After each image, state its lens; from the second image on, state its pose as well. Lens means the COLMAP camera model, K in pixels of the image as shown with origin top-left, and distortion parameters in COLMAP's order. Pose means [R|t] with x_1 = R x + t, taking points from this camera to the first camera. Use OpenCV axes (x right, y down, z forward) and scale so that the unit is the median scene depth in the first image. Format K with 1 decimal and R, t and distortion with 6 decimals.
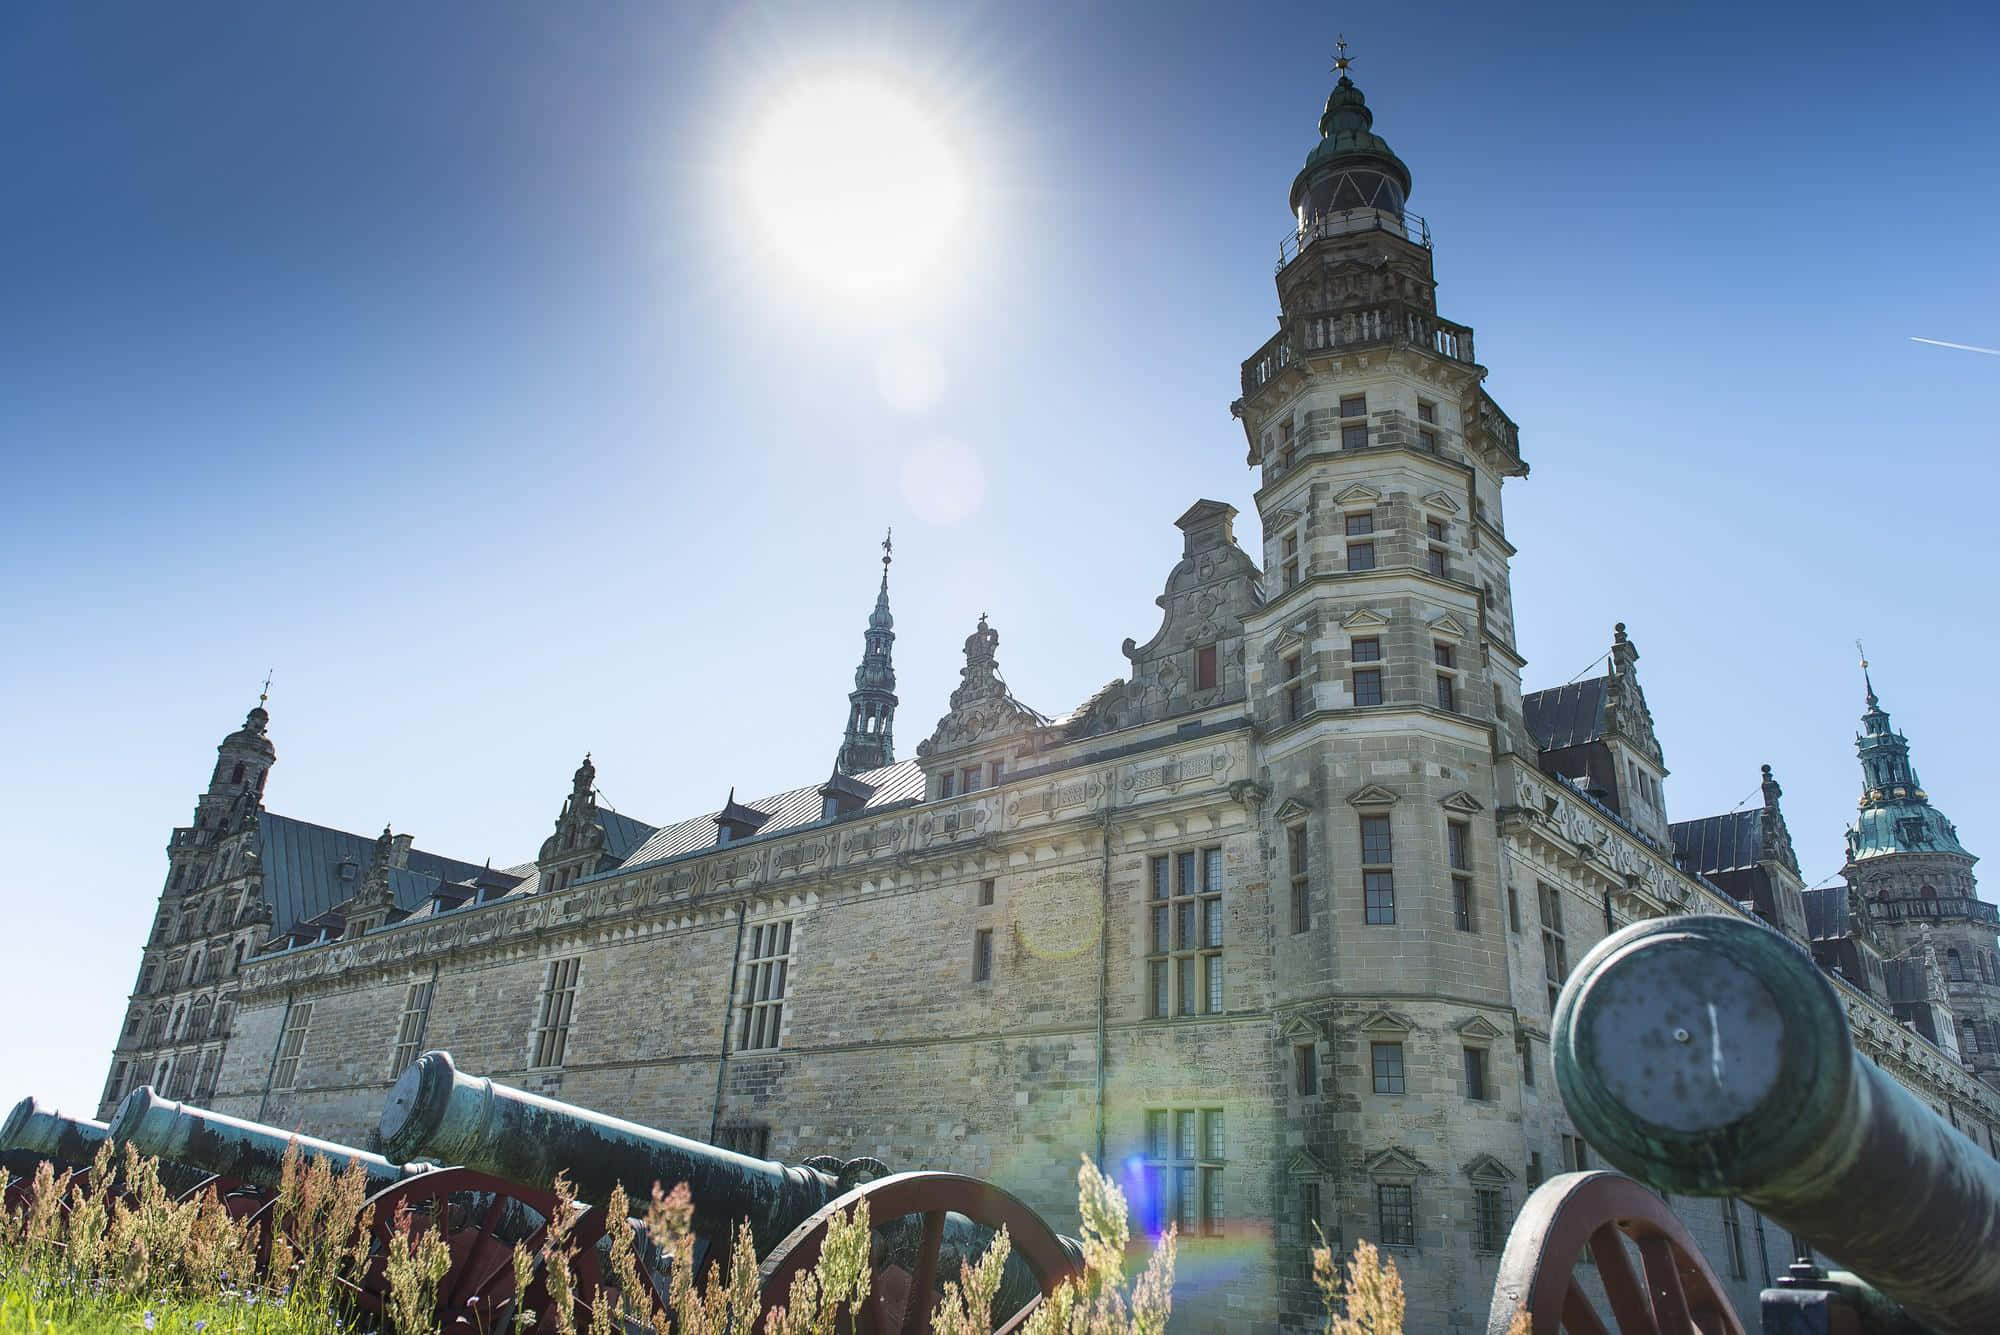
lens RADIAL K [[1350.6, 0, 1000.0], [0, 1350.6, 667.5], [0, 0, 1]] dist [-0.001745, -0.004819]
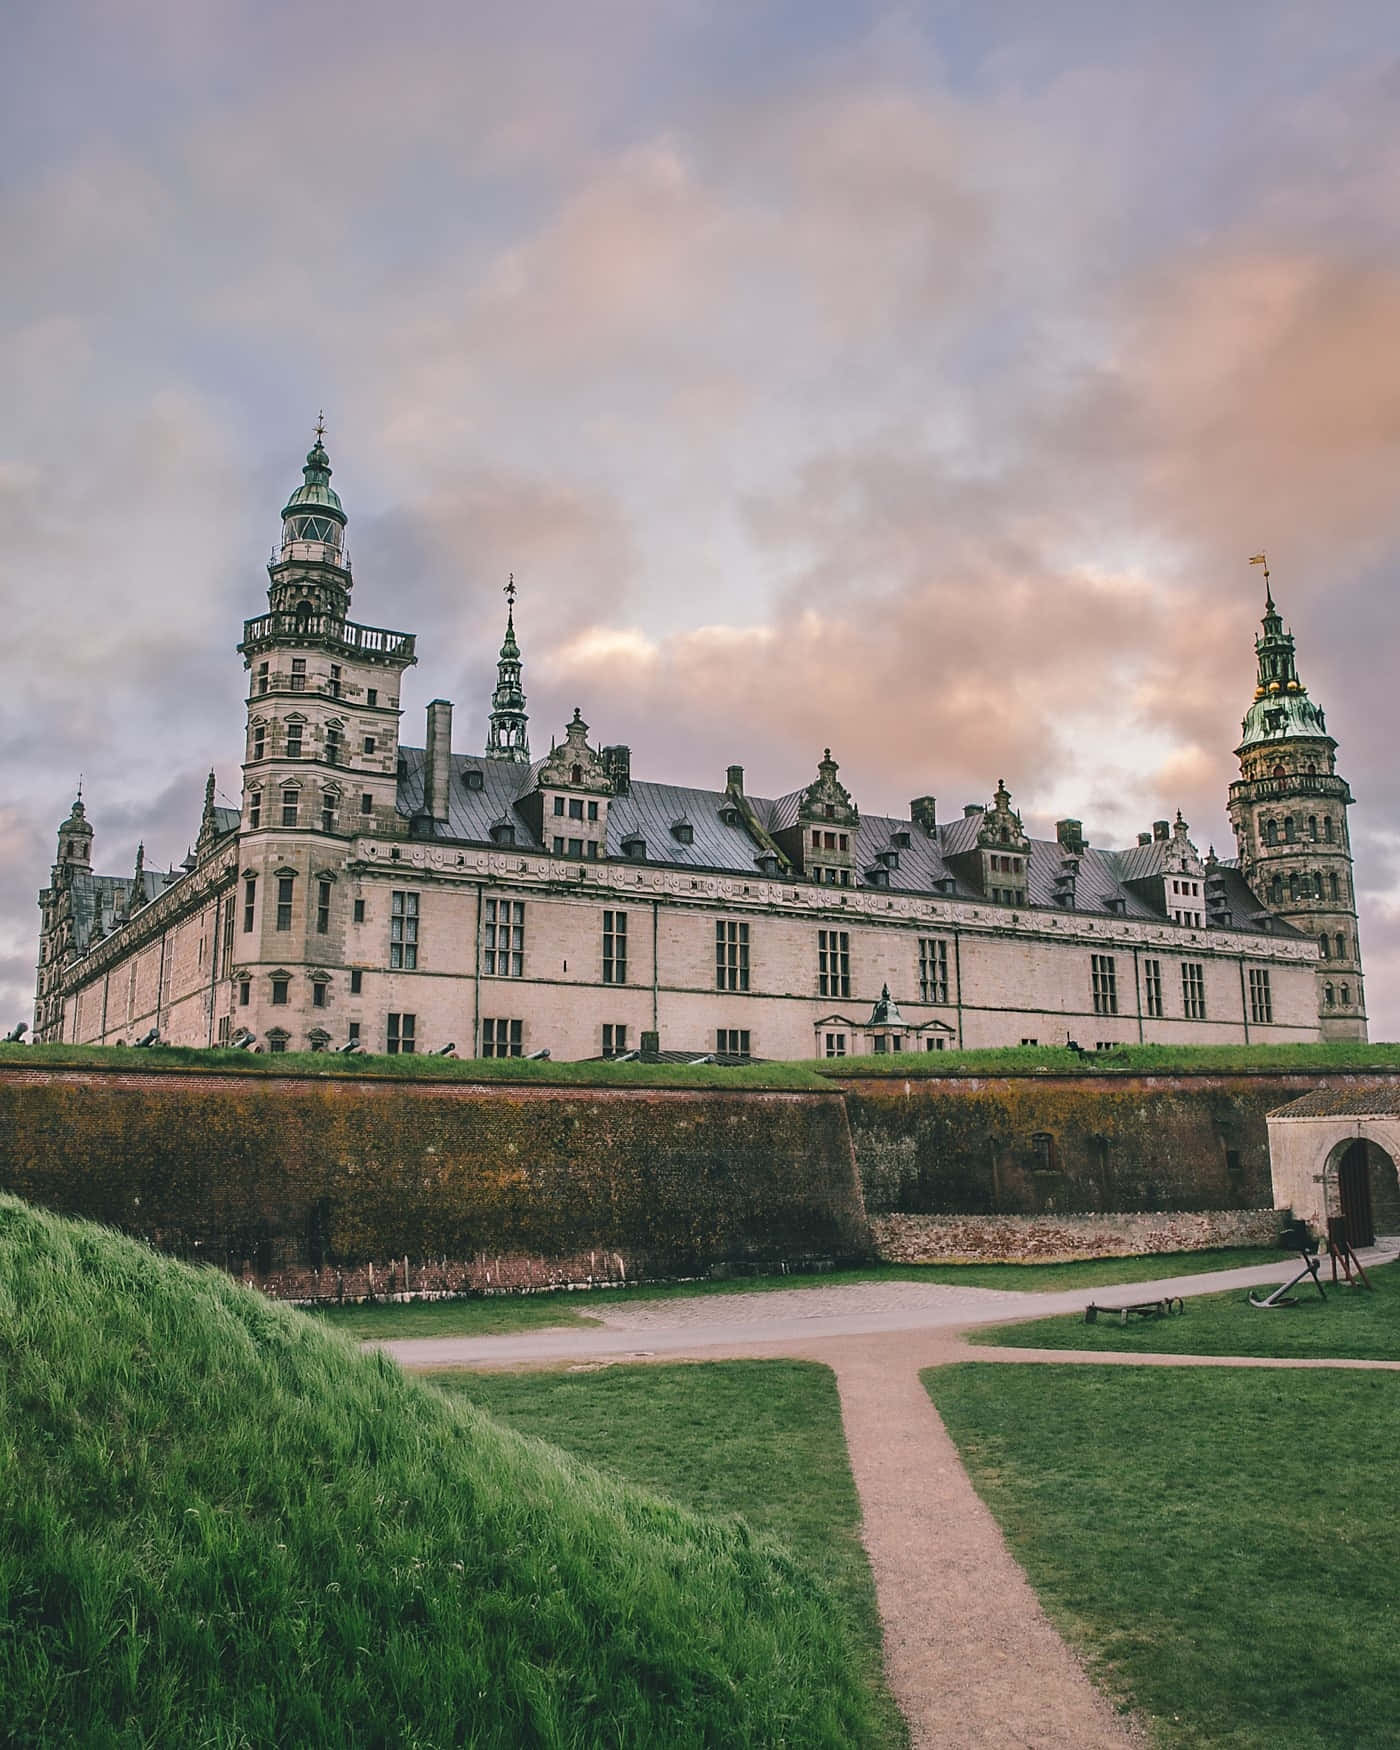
lens RADIAL K [[1421.9, 0, 673.3], [0, 1421.9, 832.5], [0, 0, 1]] dist [-0.104815, 0.011199]
pose [[0.952989, -0.124564, -0.276216, 1.150285], [0.172666, 0.972350, 0.157231, -0.153296], [0.248993, -0.197533, 0.948147, -0.713710]]
